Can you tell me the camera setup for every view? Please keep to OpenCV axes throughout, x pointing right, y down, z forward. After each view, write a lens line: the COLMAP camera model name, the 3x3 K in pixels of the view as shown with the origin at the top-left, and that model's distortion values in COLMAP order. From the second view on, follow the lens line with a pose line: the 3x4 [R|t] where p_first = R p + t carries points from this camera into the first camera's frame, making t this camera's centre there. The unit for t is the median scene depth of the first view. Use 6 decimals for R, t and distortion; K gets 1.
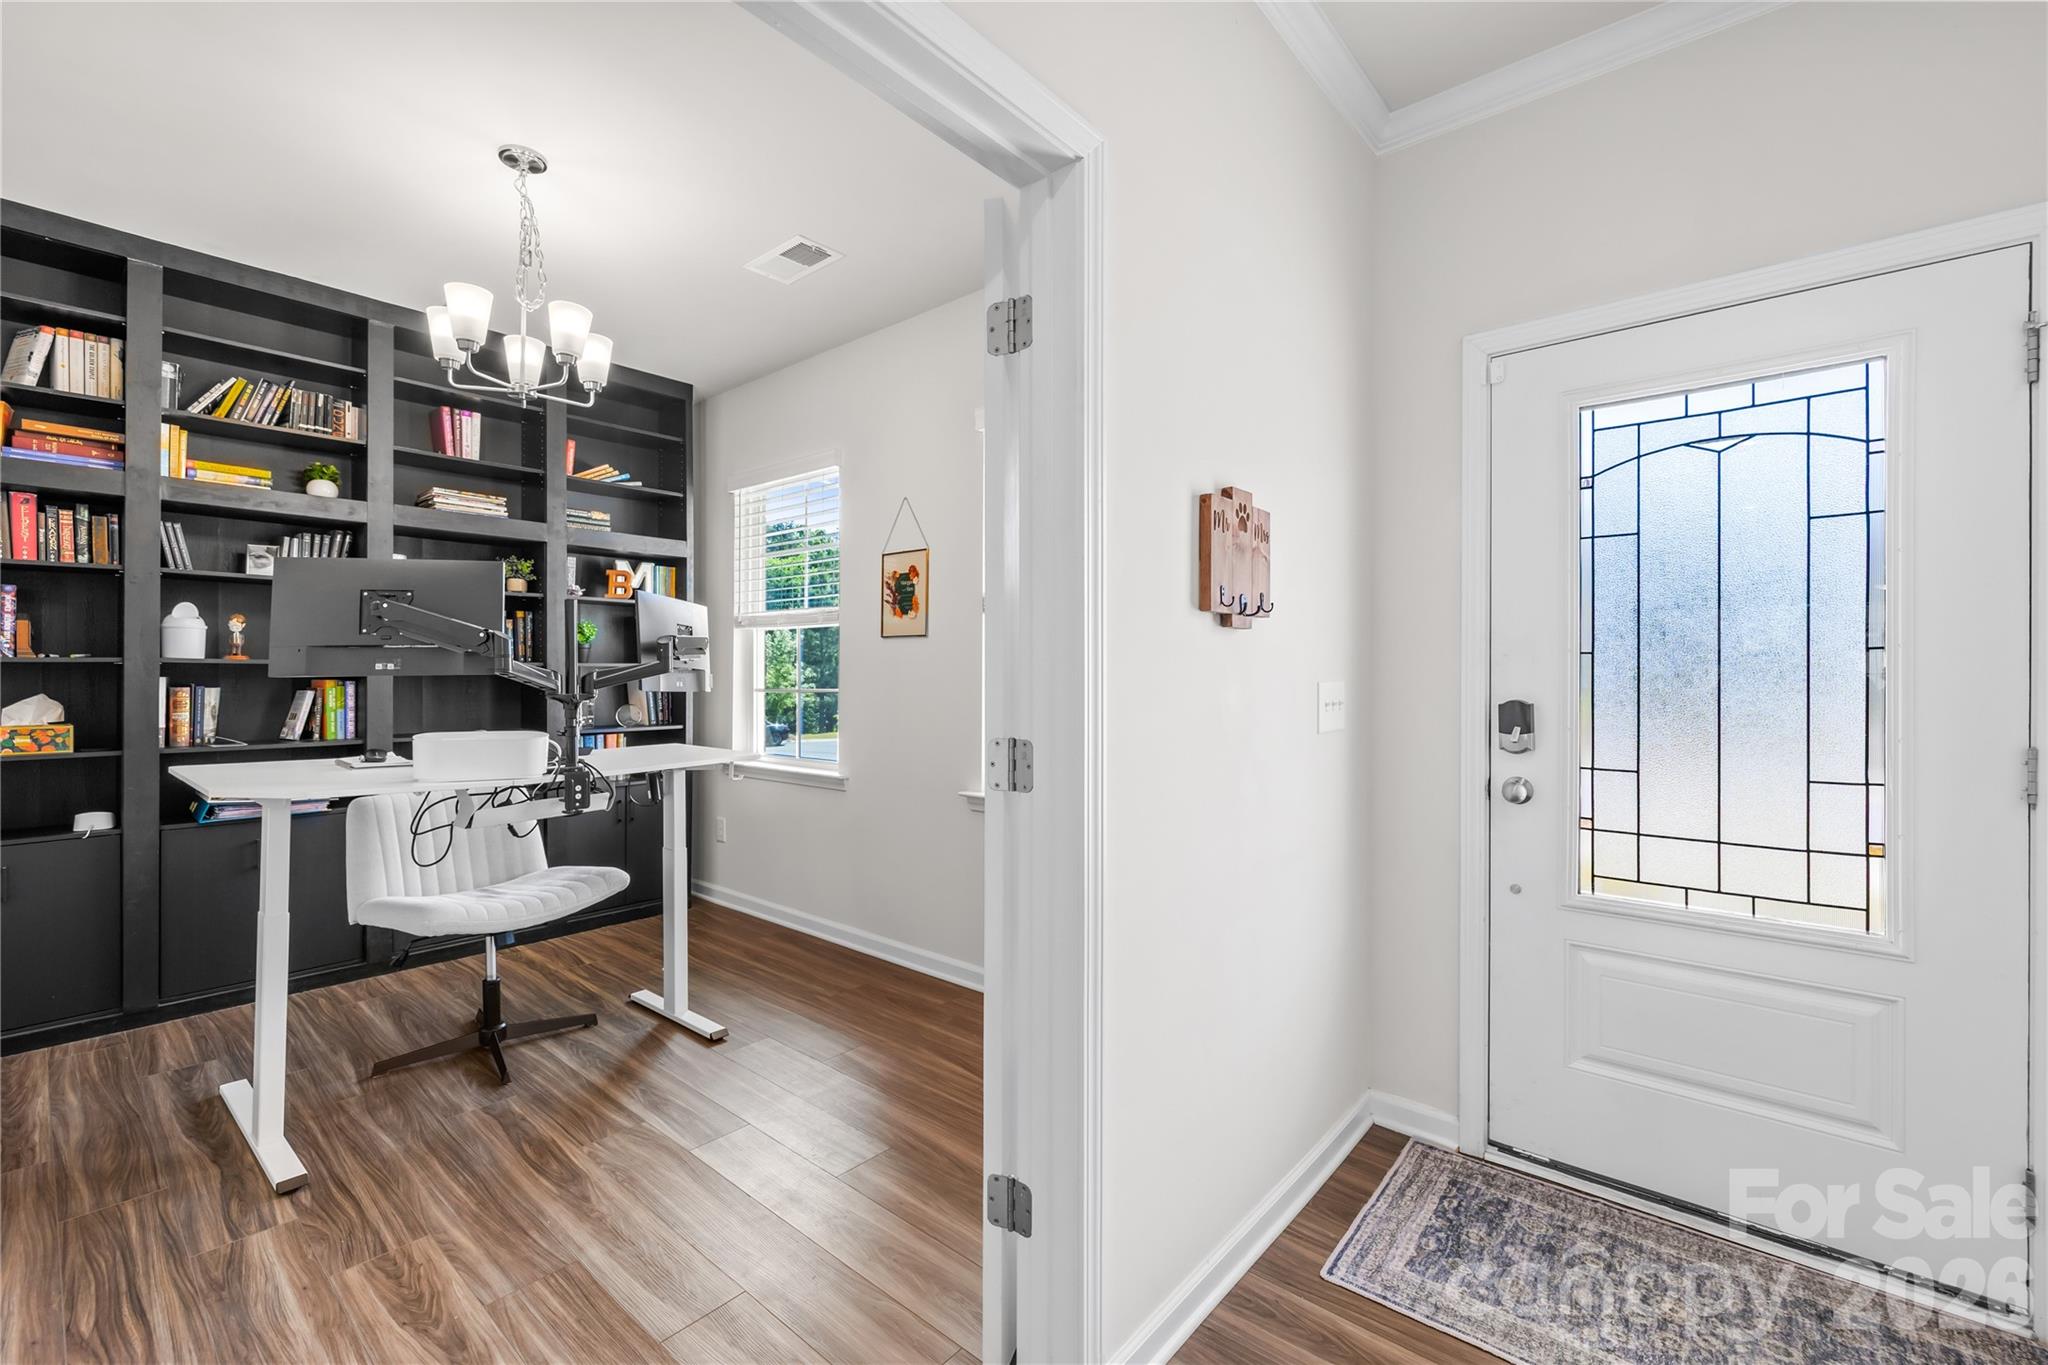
lens RADIAL K [[871.1, 0, 1011.1], [0, 871.1, 673.0], [0, 0, 1]] dist [0.001244, 0.000928]
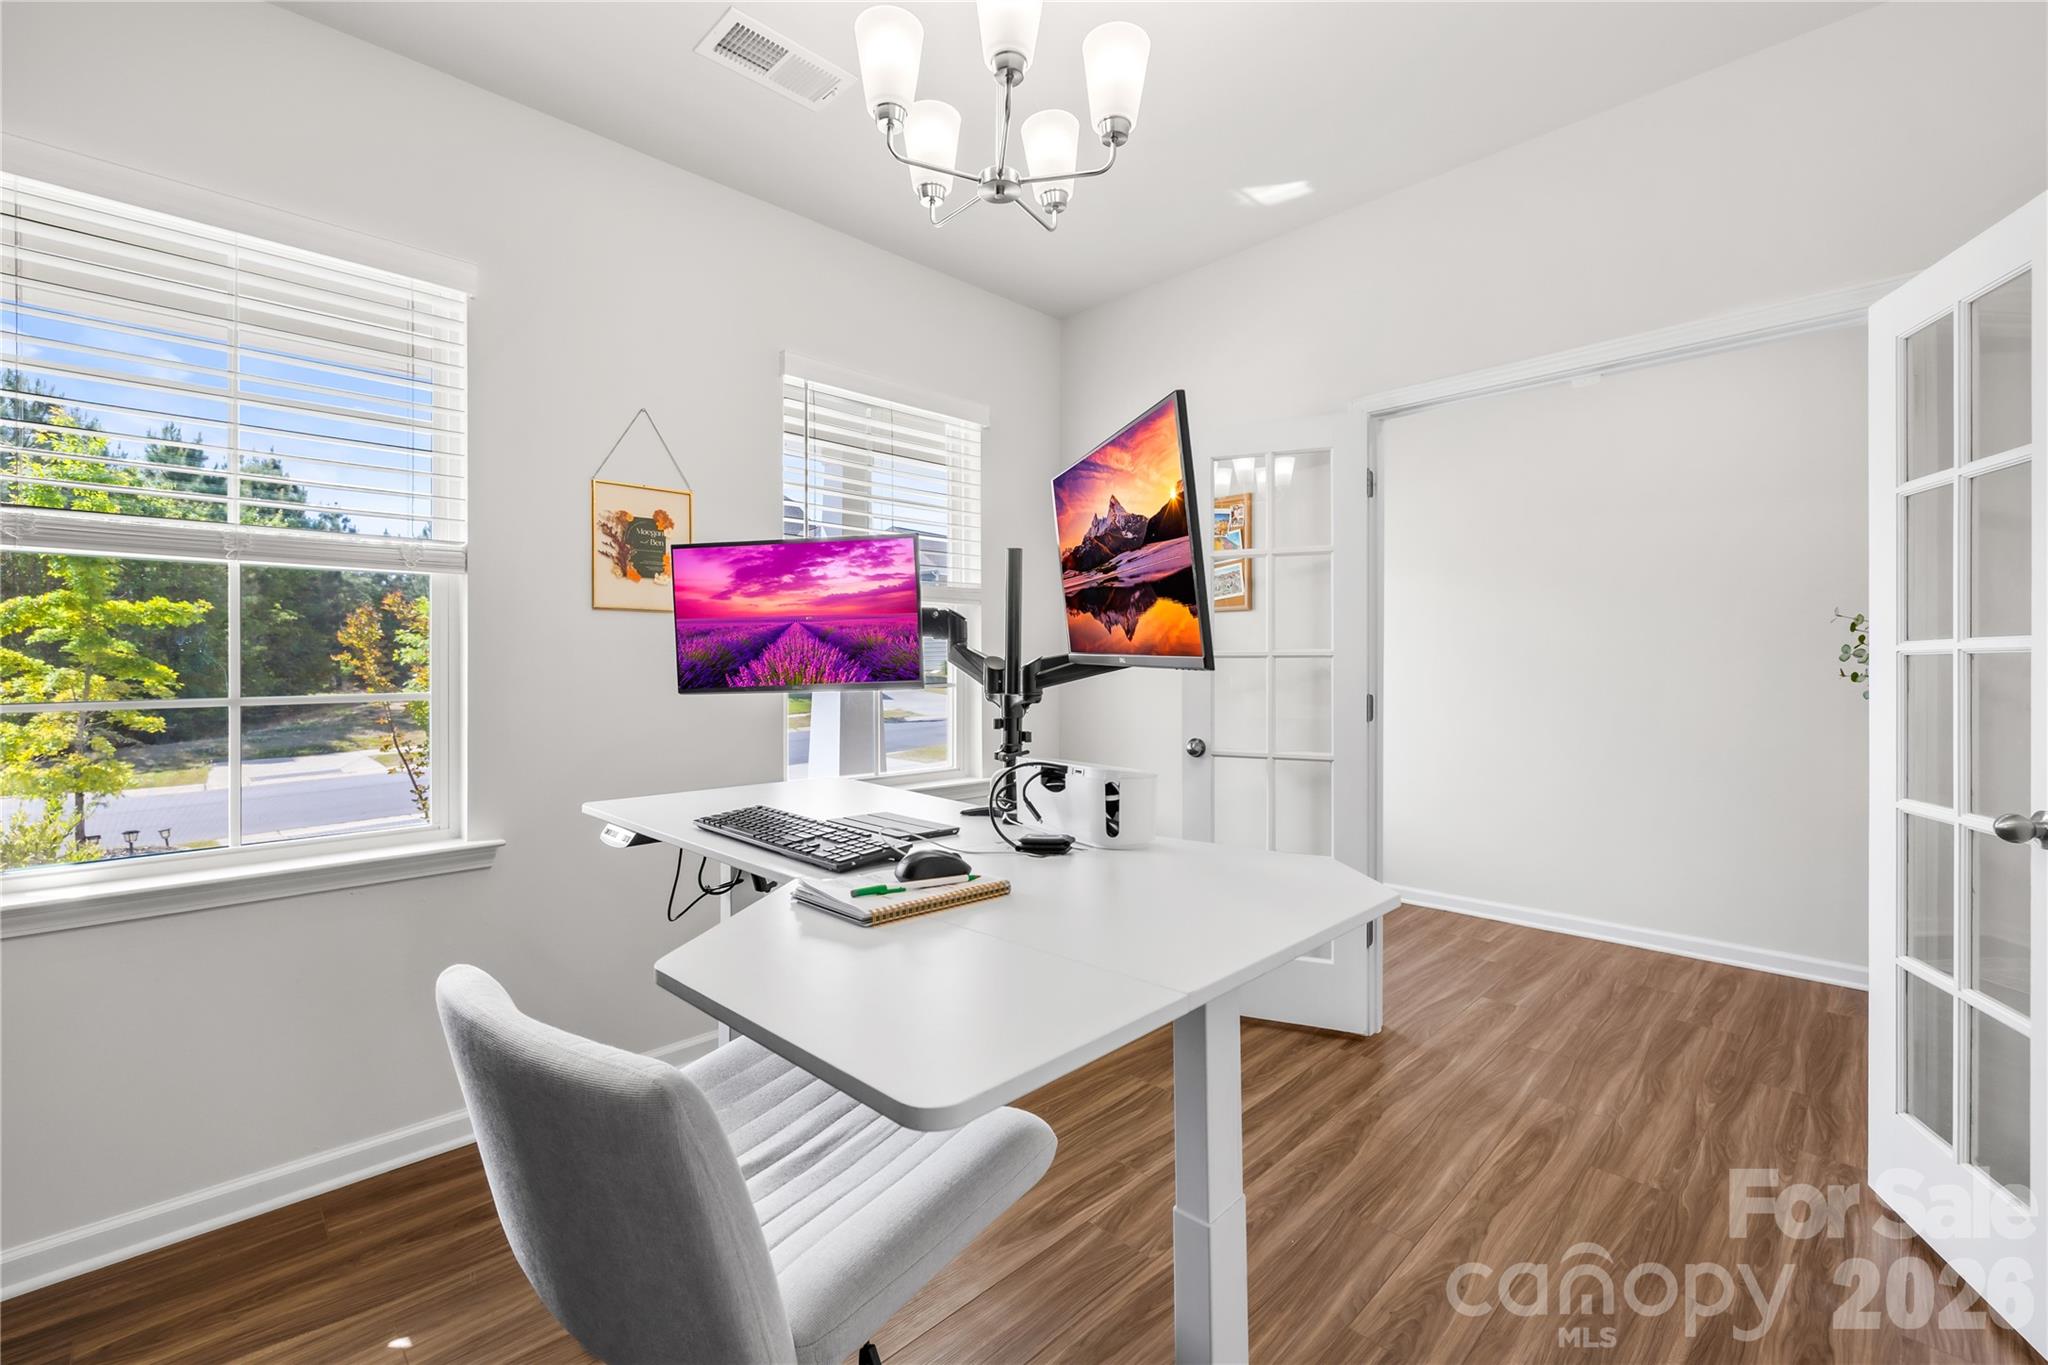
lens RADIAL K [[871.1, 0, 1018.5], [0, 871.1, 671.1], [0, 0, 1]] dist [0.001244, 0.000928]
pose [[0.073301, -0.013536, 0.997218, -1.431164], [-0.005384, 0.999888, 0.013968, -0.008037], [-0.997295, -0.006393, 0.073220, 1.180200]]
